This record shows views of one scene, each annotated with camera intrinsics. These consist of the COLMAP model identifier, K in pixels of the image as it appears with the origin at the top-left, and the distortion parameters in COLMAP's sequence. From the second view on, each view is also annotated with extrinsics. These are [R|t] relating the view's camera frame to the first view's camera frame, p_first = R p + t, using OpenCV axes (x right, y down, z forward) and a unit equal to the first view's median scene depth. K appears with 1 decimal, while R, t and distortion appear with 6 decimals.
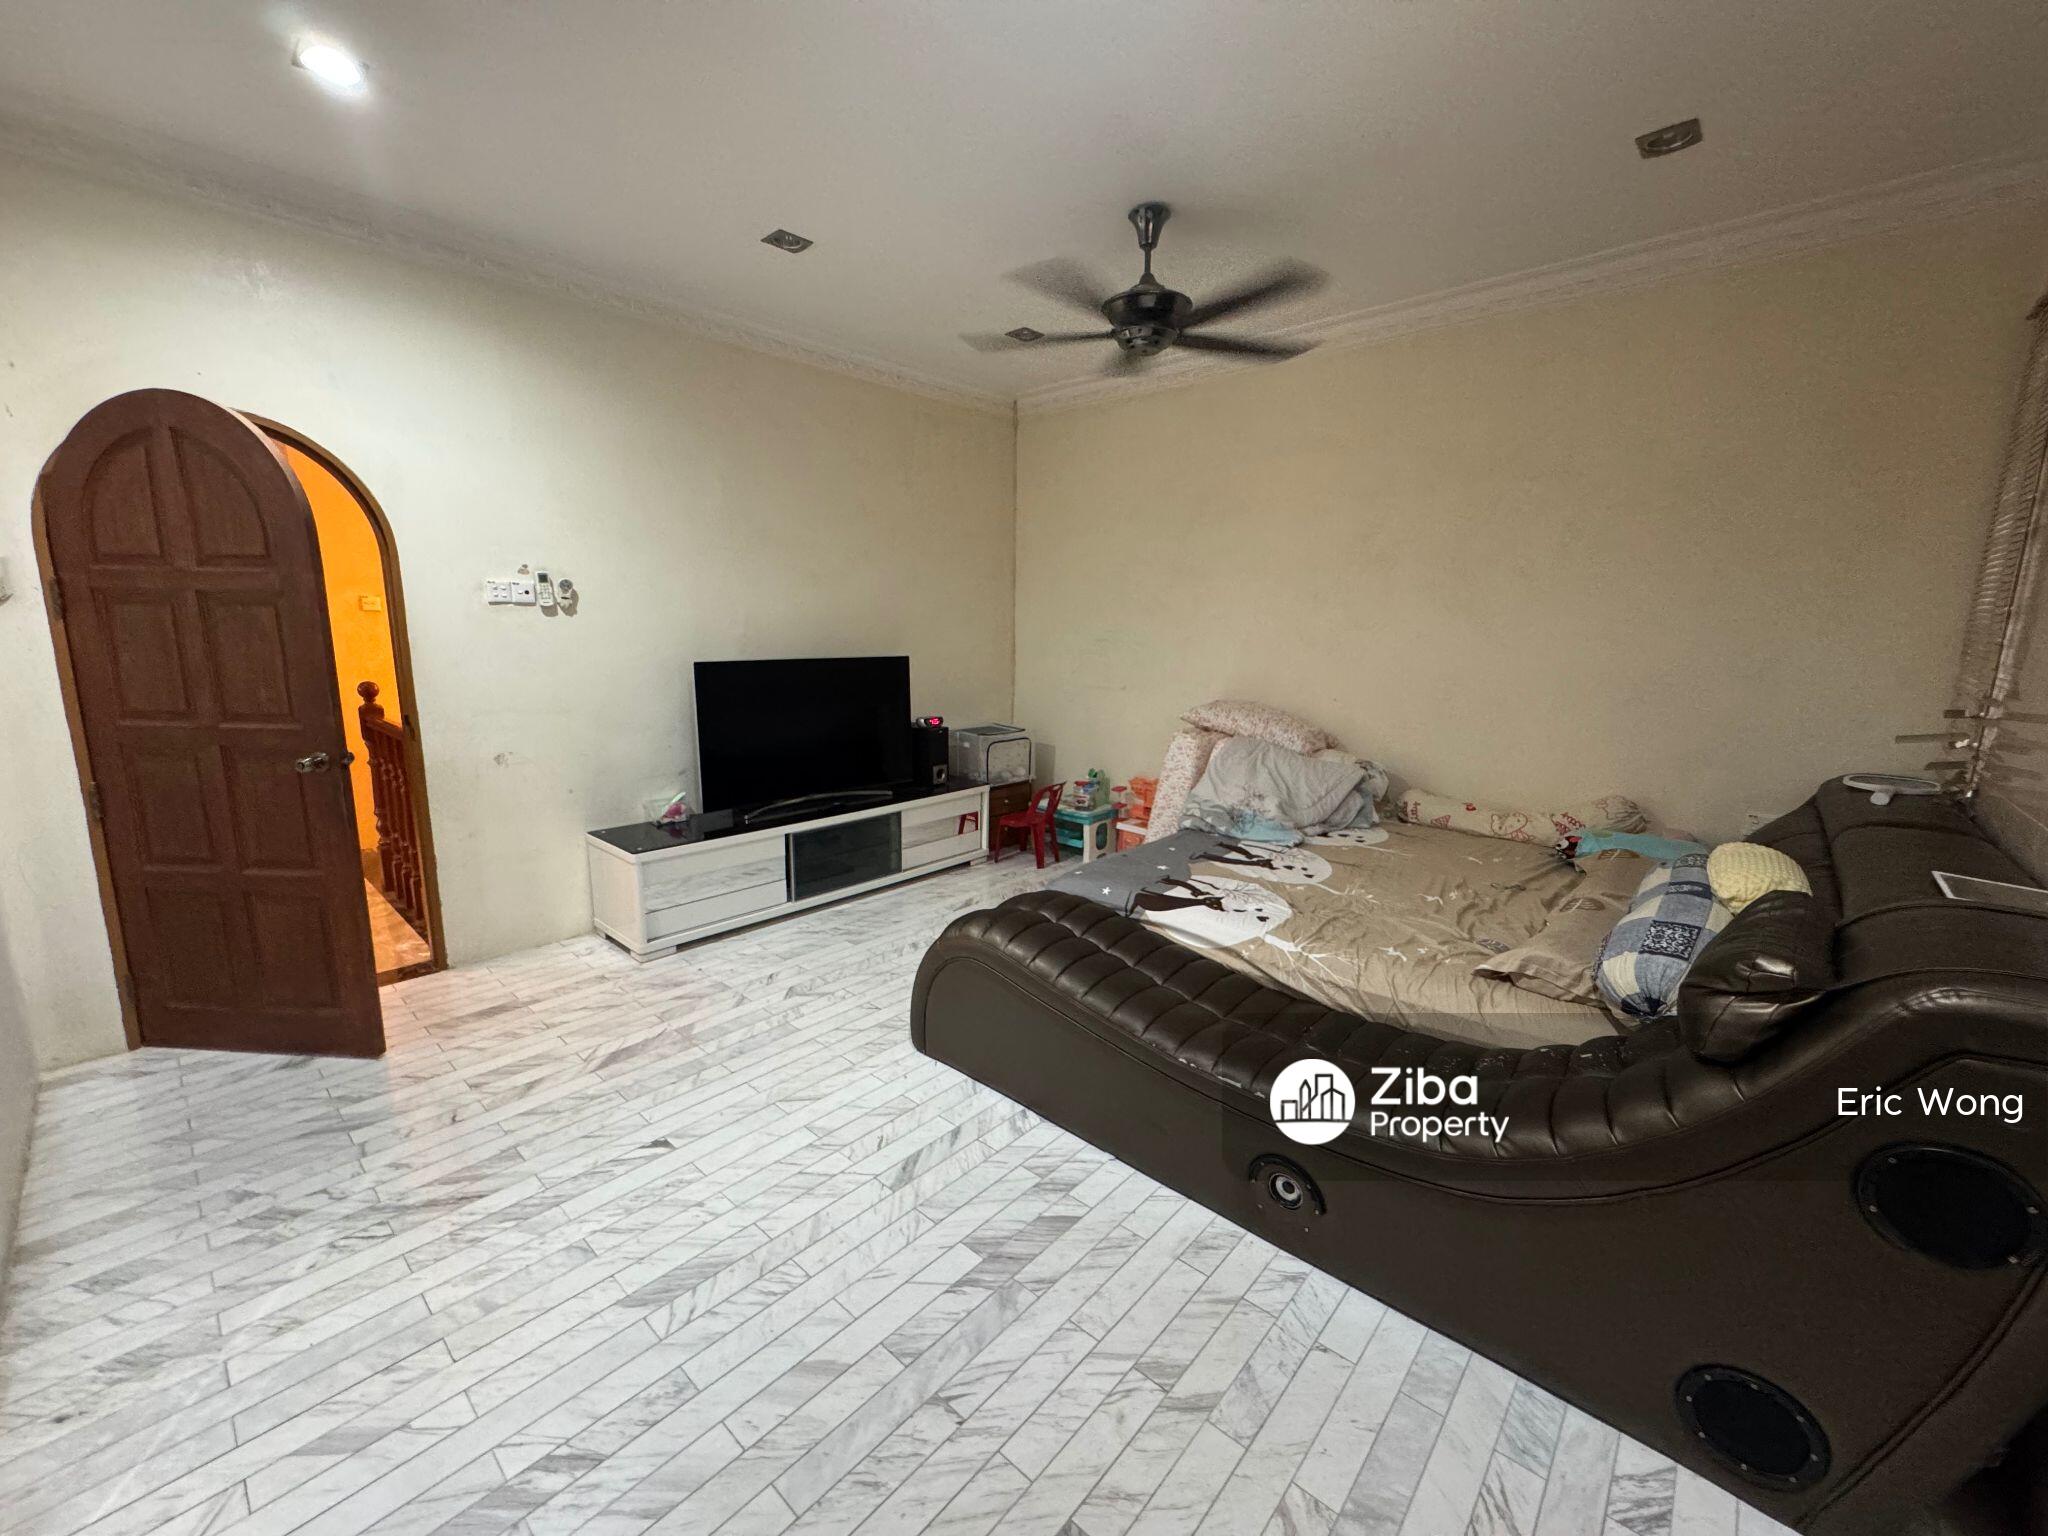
lens RADIAL K [[820.1, 0, 1024.0], [0, 820.1, 768.0], [0, 0, 1]] dist [-0.003965, 0.001231]
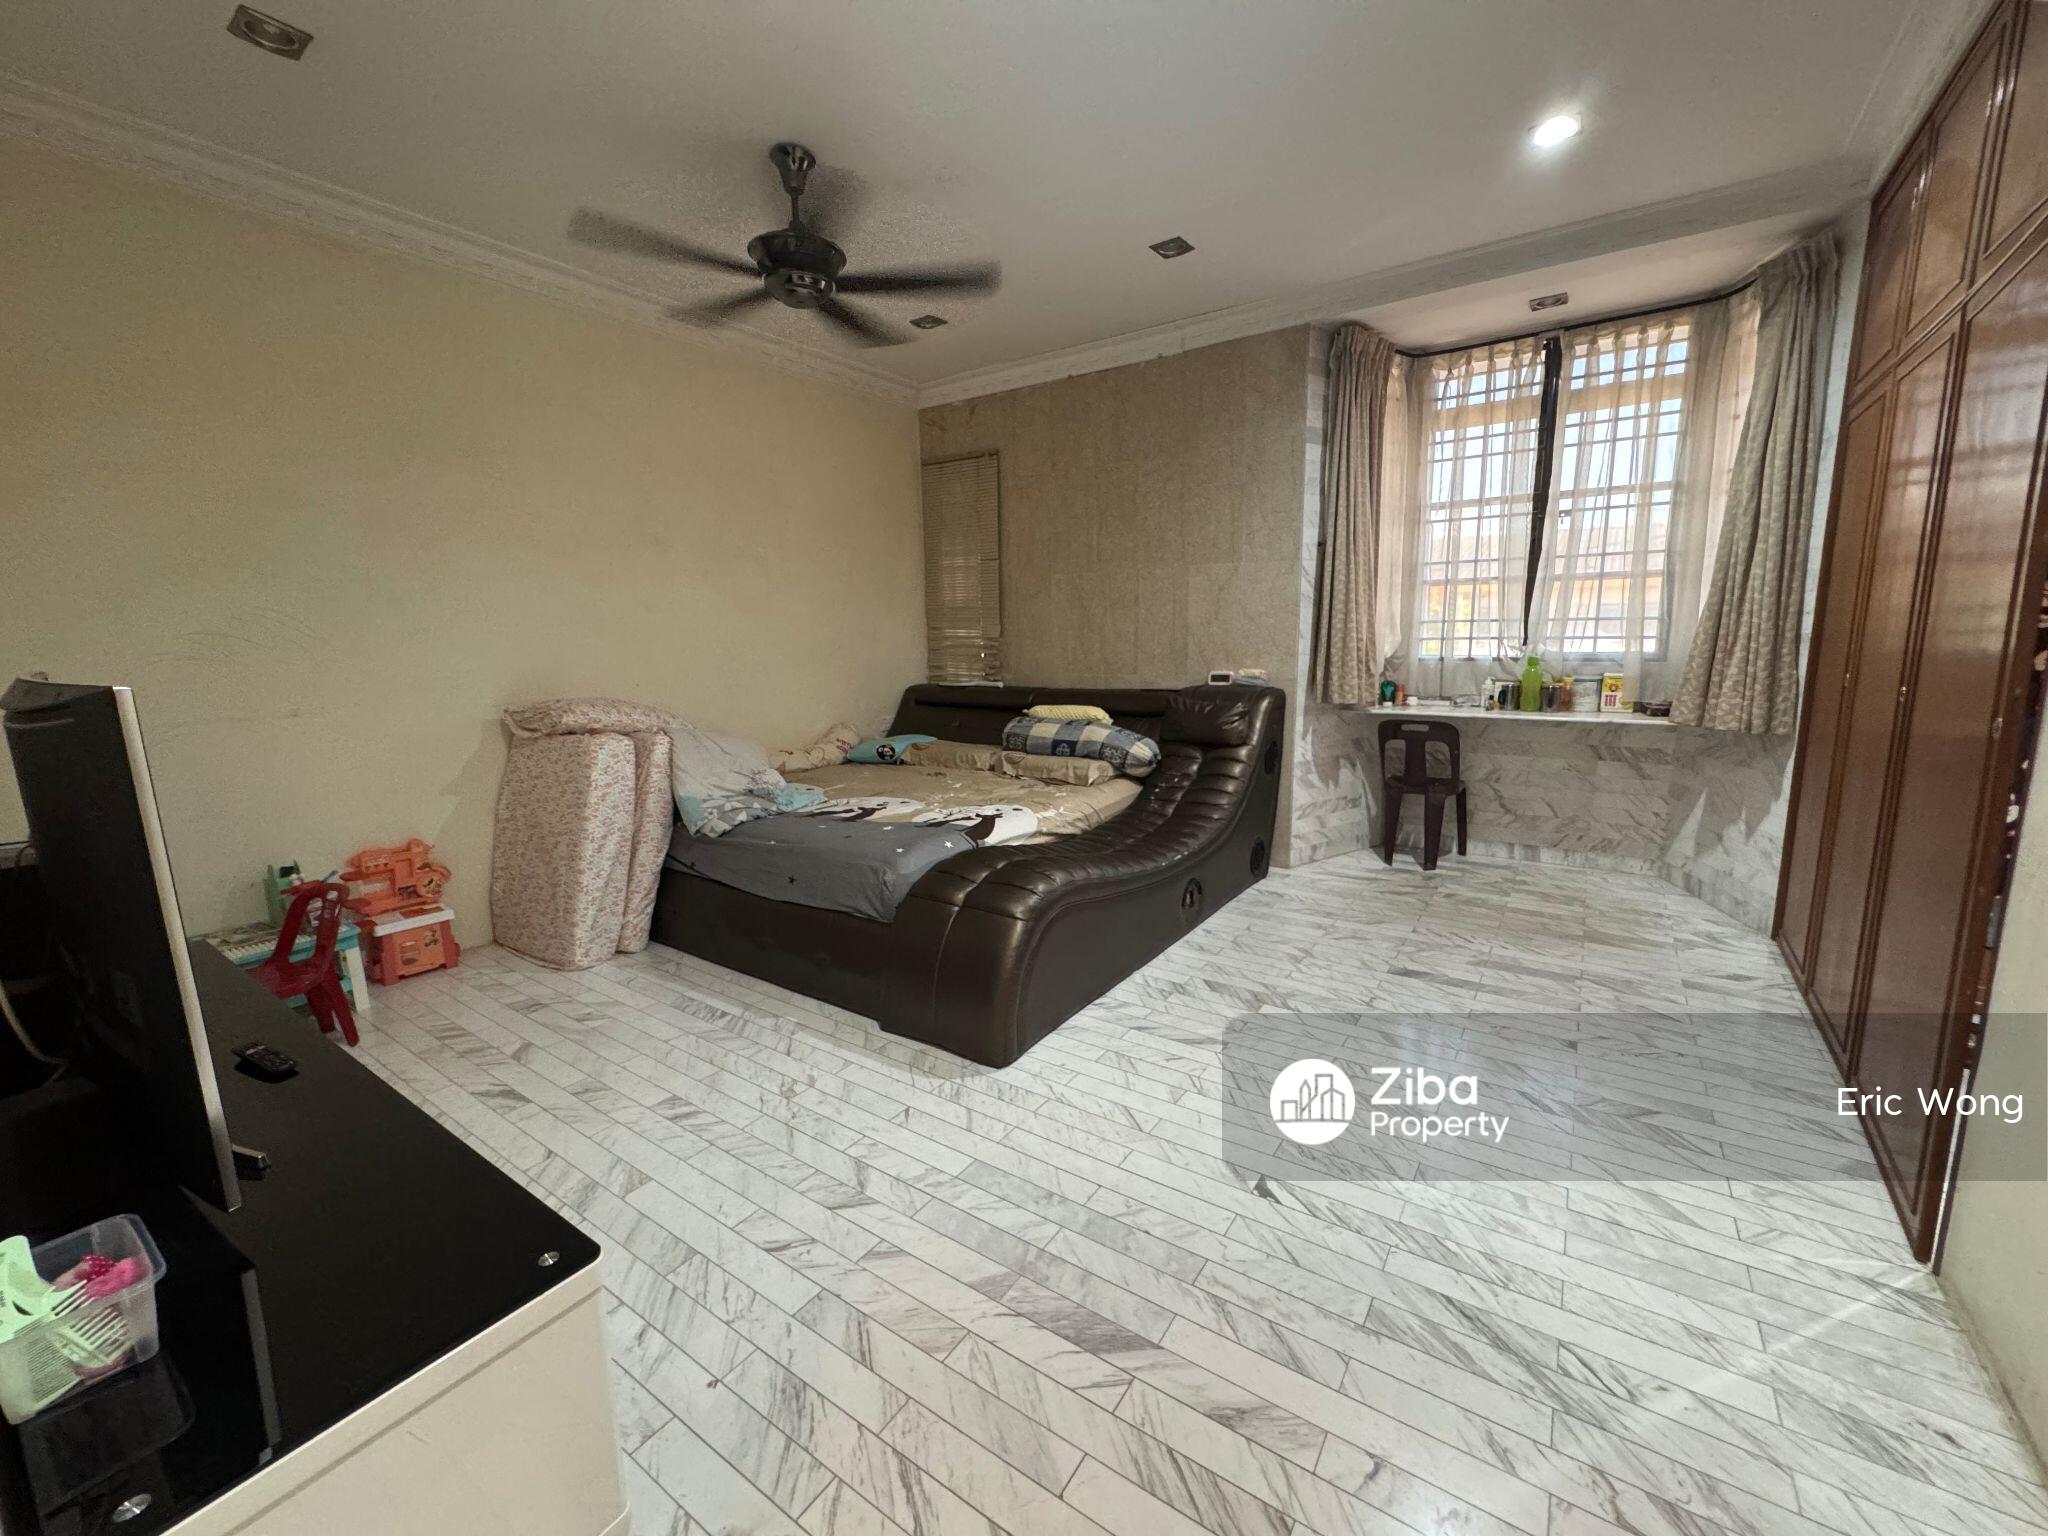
lens RADIAL K [[825.5, 0, 1008.5], [0, 825.5, 767.0], [0, 0, 1]] dist [-0.001777, 0.000355]
pose [[-0.117505, -0.169589, 0.978485, -1.152386], [0.192133, 0.962811, 0.189945, -0.166150], [-0.974309, 0.210319, -0.080551, 1.216781]]
